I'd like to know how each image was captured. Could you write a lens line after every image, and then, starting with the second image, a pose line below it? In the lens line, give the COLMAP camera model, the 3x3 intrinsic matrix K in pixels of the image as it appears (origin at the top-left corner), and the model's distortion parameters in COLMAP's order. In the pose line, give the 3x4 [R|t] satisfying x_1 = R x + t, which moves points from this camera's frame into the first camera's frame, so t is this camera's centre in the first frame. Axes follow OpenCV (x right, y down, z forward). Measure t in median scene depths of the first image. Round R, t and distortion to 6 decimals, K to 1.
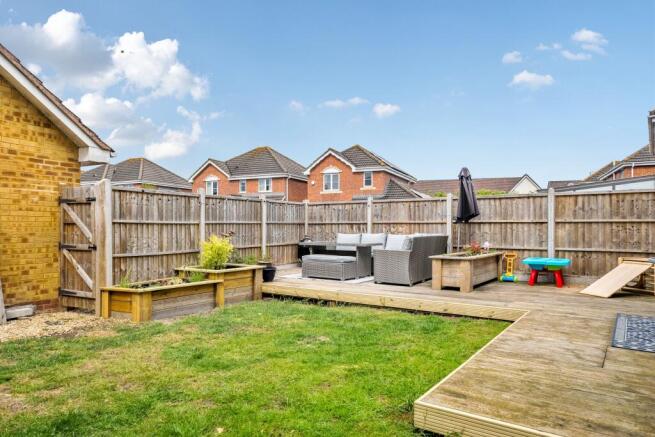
lens RADIAL K [[442.1, 0, 329.5], [0, 442.1, 234.5], [0, 0, 1]] dist [0.003495, 0.000275]
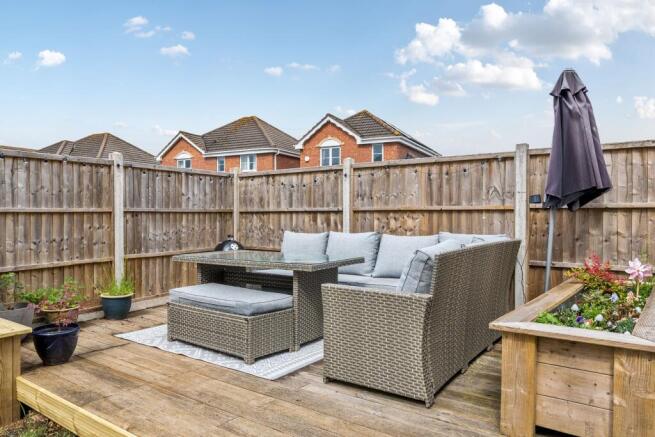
lens RADIAL K [[467.9, 0, 327.5], [0, 467.9, 218.5], [0, 0, 1]] dist [0.029610, 0.000379]
pose [[0.999041, -0.001725, -0.043758, 0.109740], [0.001291, 0.999950, -0.009937, -0.014297], [0.043773, 0.009871, 0.998993, 0.576392]]
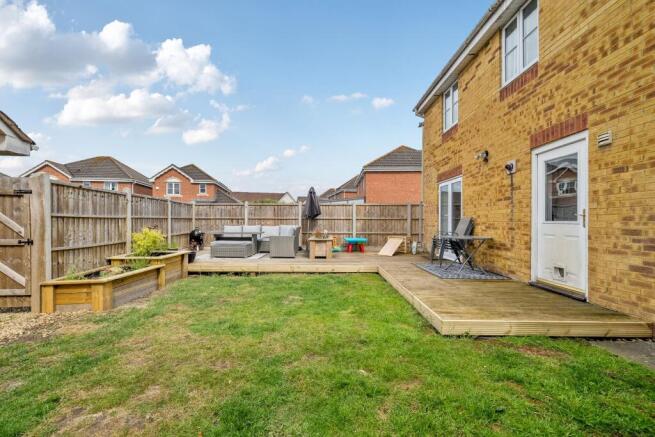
lens RADIAL K [[266.9, 0, 326.3], [0, 266.9, 224.1], [0, 0, 1]] dist [-0.000429, 0.000133]
pose [[0.823570, -0.003270, 0.567205, -0.241001], [0.006607, 0.999971, -0.003828, -0.002276], [-0.567176, 0.006901, 0.823568, 0.115963]]
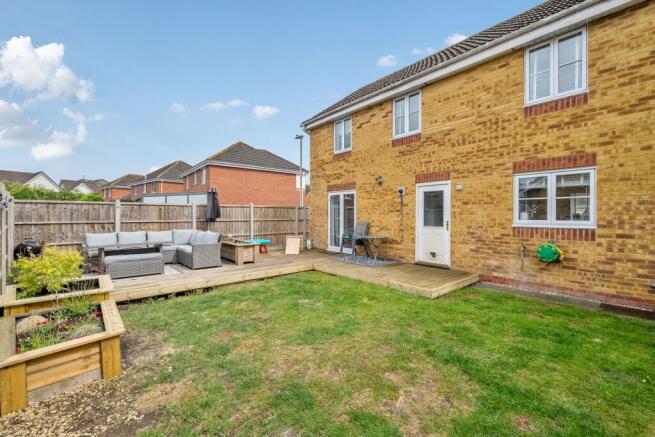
lens RADIAL K [[272.2, 0, 327.5], [0, 272.2, 218.5], [0, 0, 1]] dist [-0.000370, 0.000031]
pose [[0.244039, -0.014347, 0.969659, -0.542760], [0.012798, 0.999851, 0.011573, -0.044976], [-0.969681, 0.009586, 0.244186, 0.375364]]
